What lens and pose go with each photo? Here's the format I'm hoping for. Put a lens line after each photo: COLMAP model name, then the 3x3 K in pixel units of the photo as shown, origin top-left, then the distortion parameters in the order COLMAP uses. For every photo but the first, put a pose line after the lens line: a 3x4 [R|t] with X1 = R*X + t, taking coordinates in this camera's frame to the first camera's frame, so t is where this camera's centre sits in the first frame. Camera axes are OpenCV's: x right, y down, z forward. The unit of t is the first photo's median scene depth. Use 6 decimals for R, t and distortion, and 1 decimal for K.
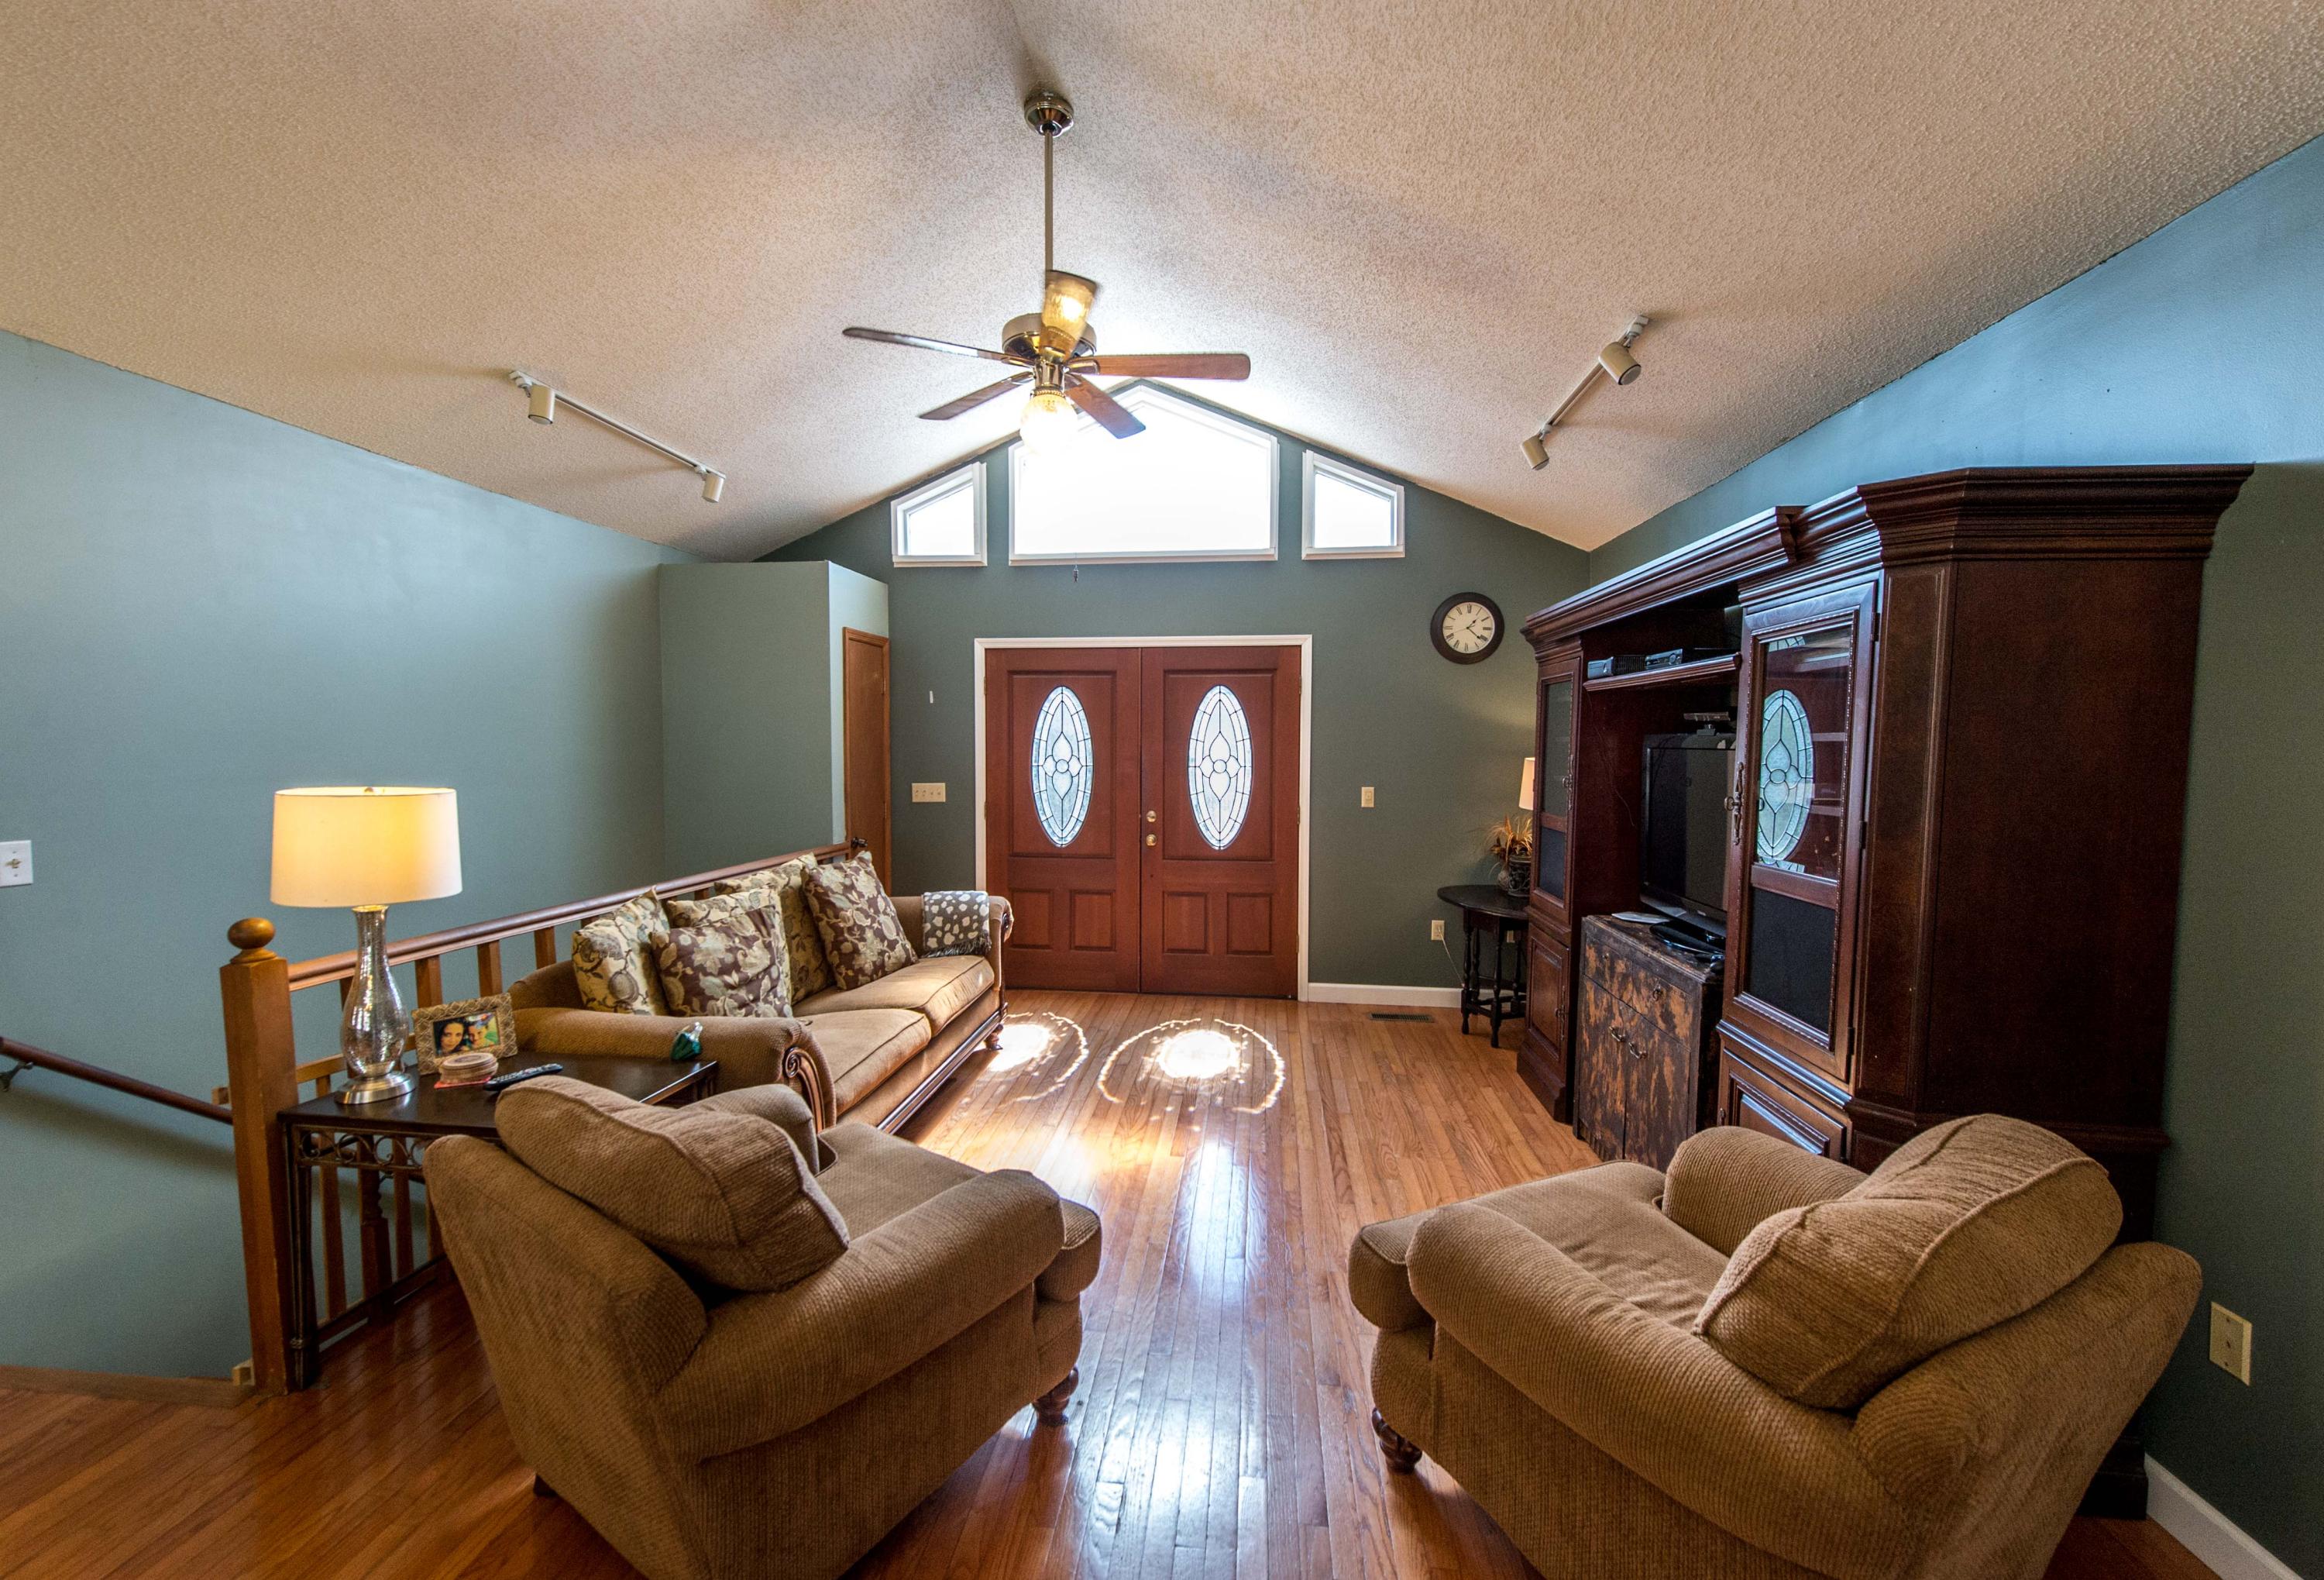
lens RADIAL K [[957.9, 0, 1128.3], [0, 957.9, 792.6], [0, 0, 1]] dist [0.008552, -0.000055]
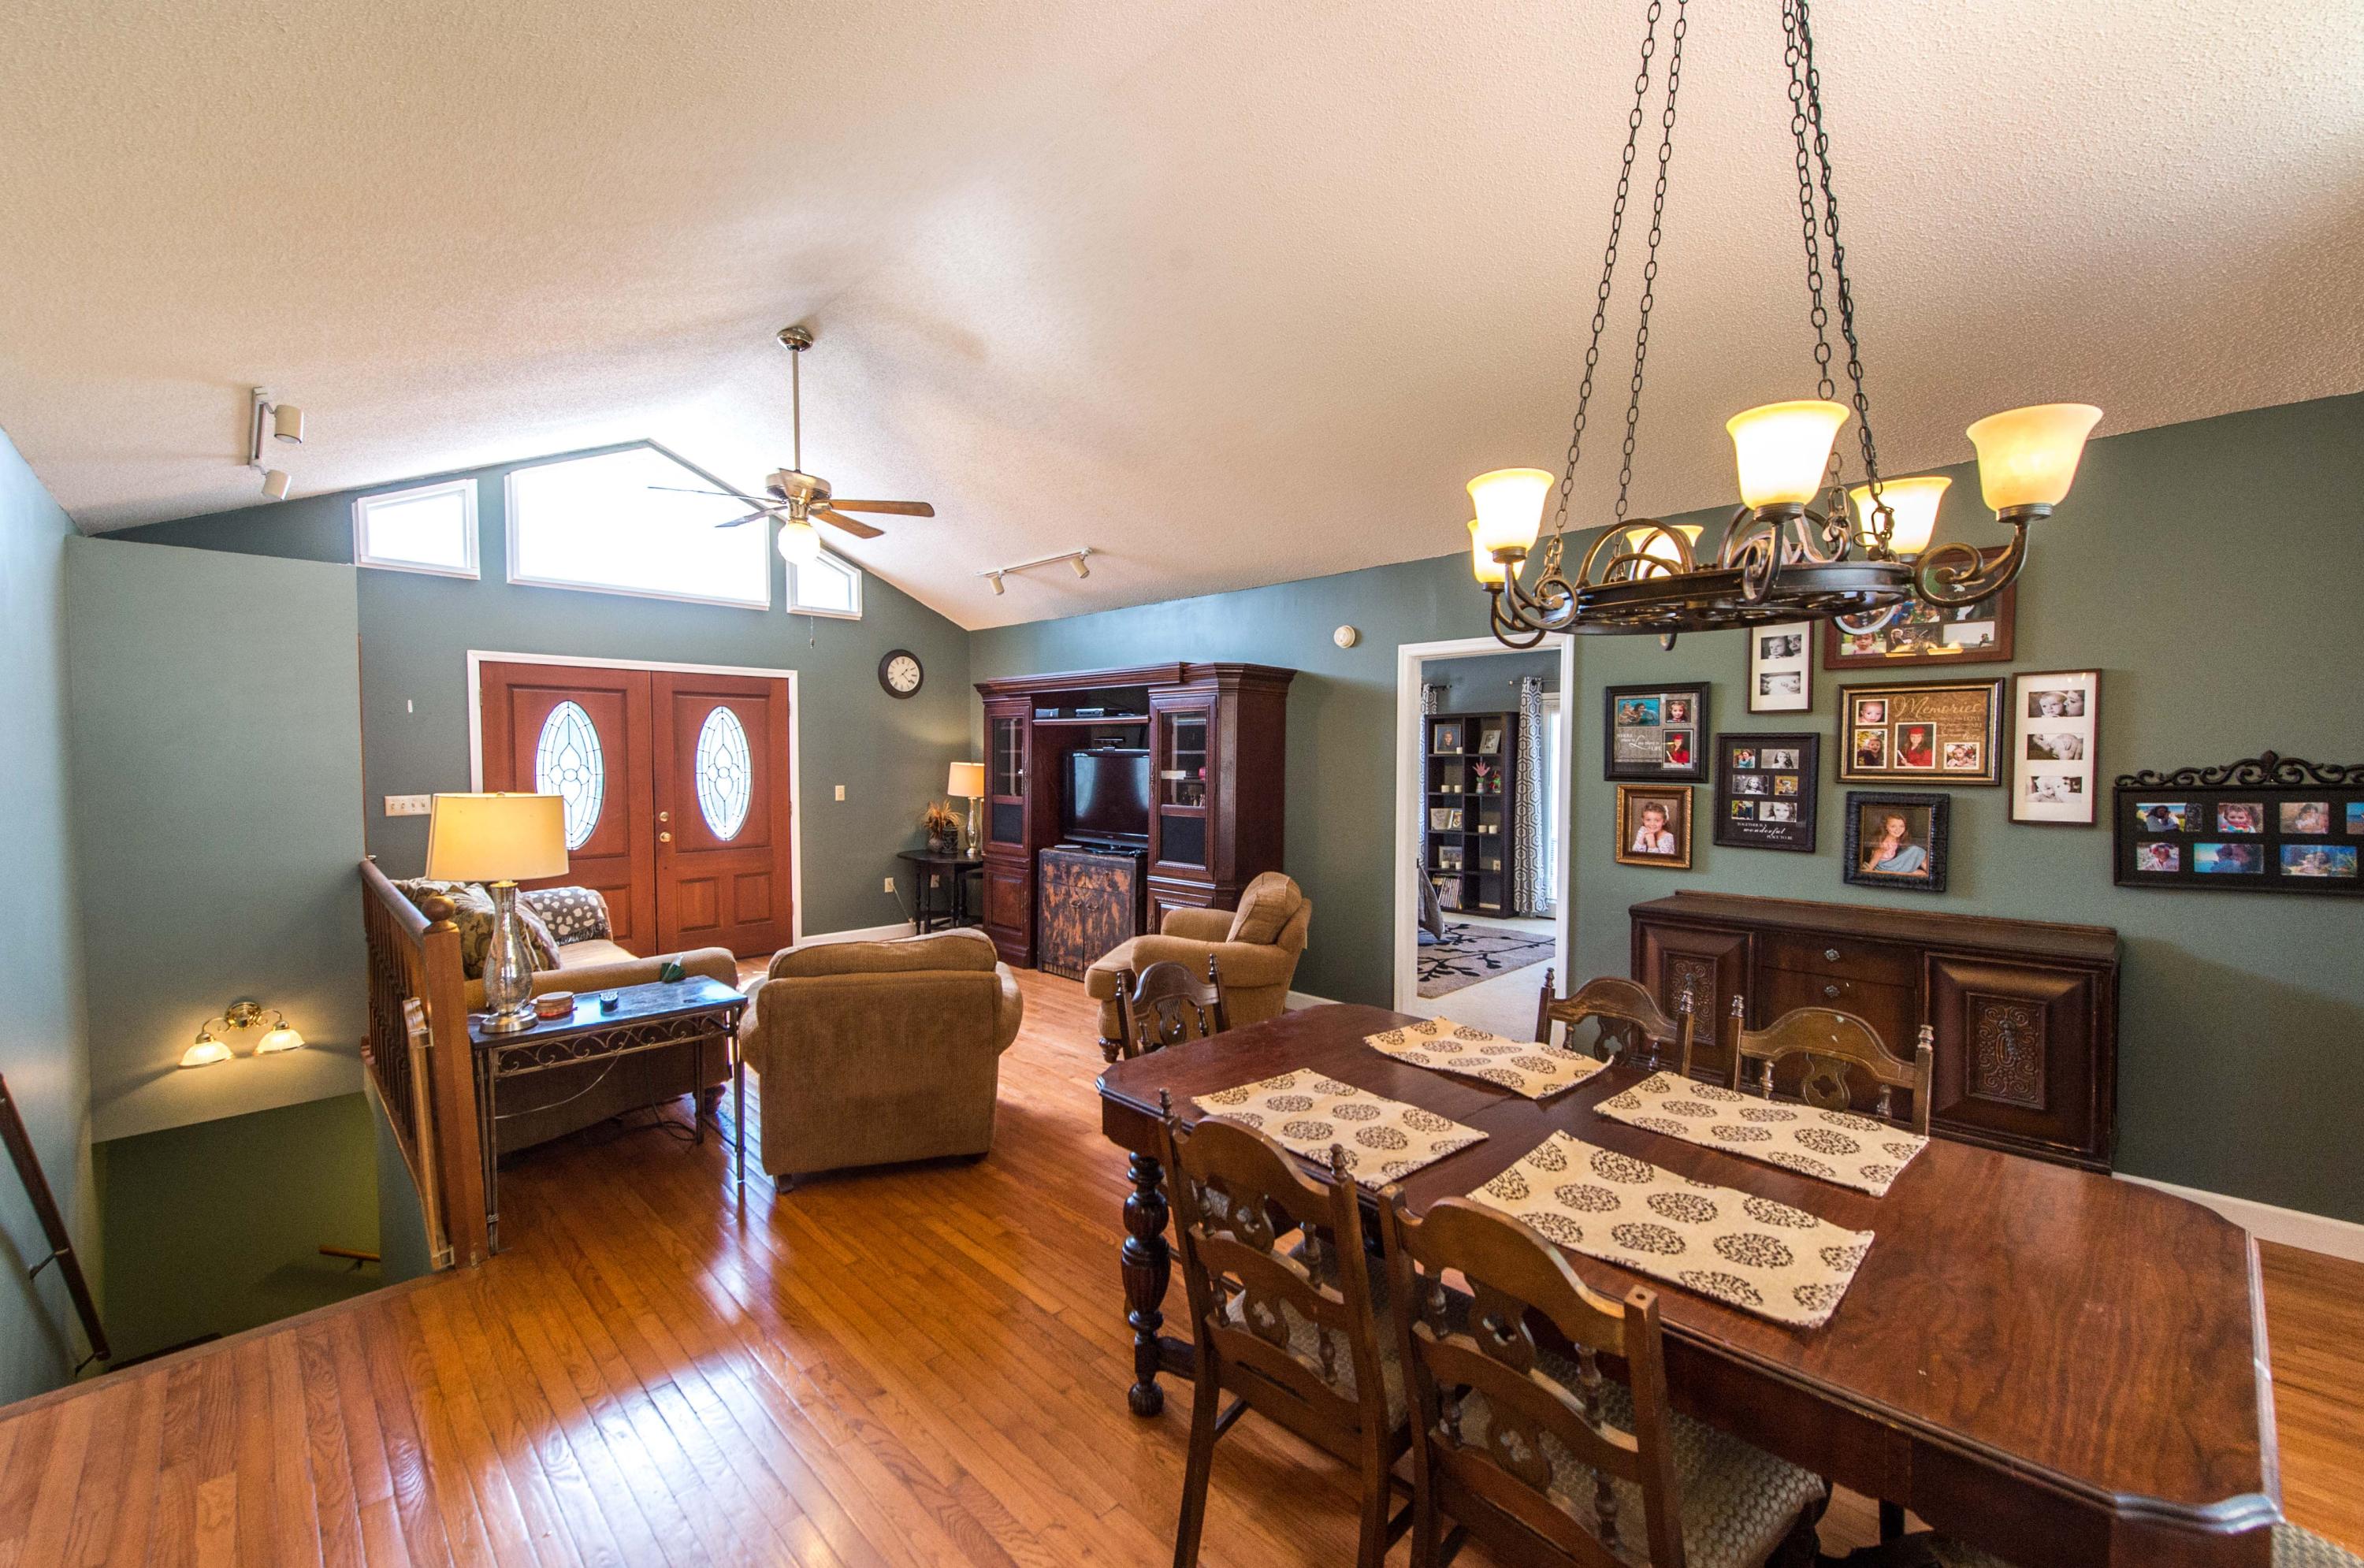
lens RADIAL K [[953.1, 0, 1182.0], [0, 953.1, 784.0], [0, 0, 1]] dist [0.001496, 0.000059]
pose [[0.612939, -0.027011, 0.789668, -0.531347], [0.041043, 0.999155, 0.002319, 0.008926], [-0.789063, 0.030989, 0.613530, -0.216355]]
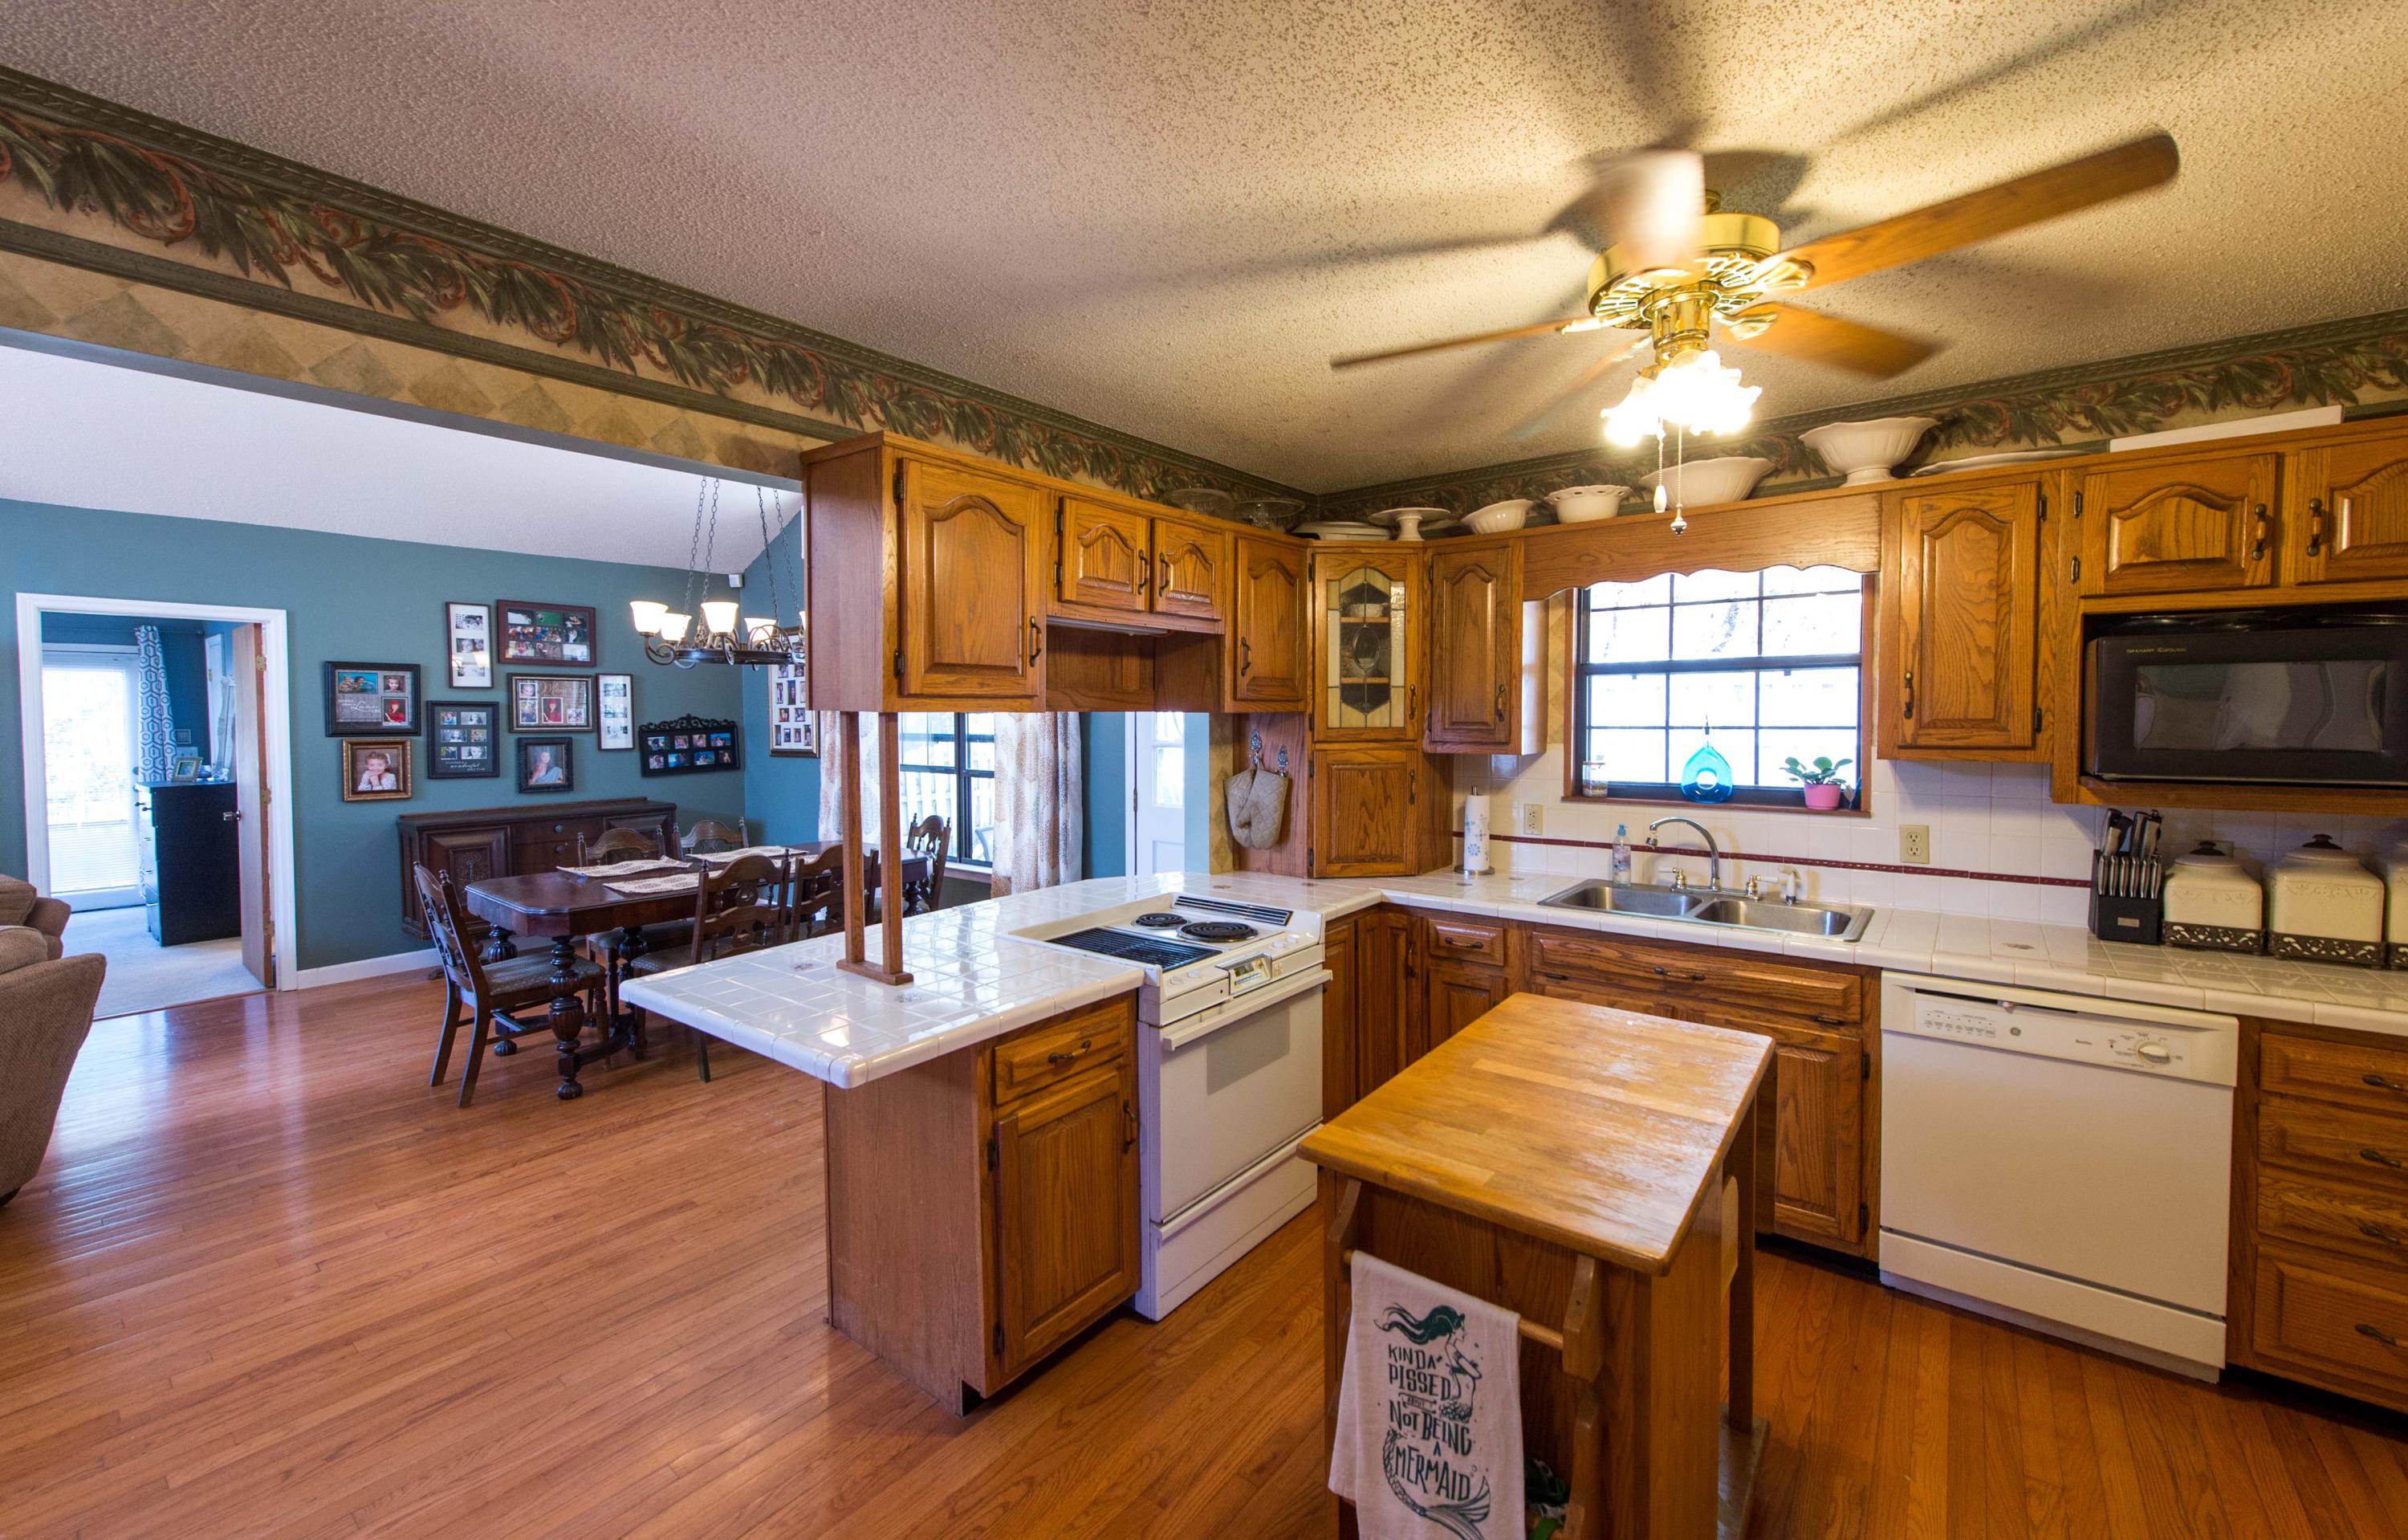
lens RADIAL K [[959.1, 0, 1193.7], [0, 959.1, 748.0], [0, 0, 1]] dist [0.015488, -0.006245]
pose [[-0.863899, -0.019243, 0.503297, -0.973229], [0.024848, 0.996425, 0.080749, -0.025178], [-0.503052, 0.082265, -0.860332, 0.413473]]
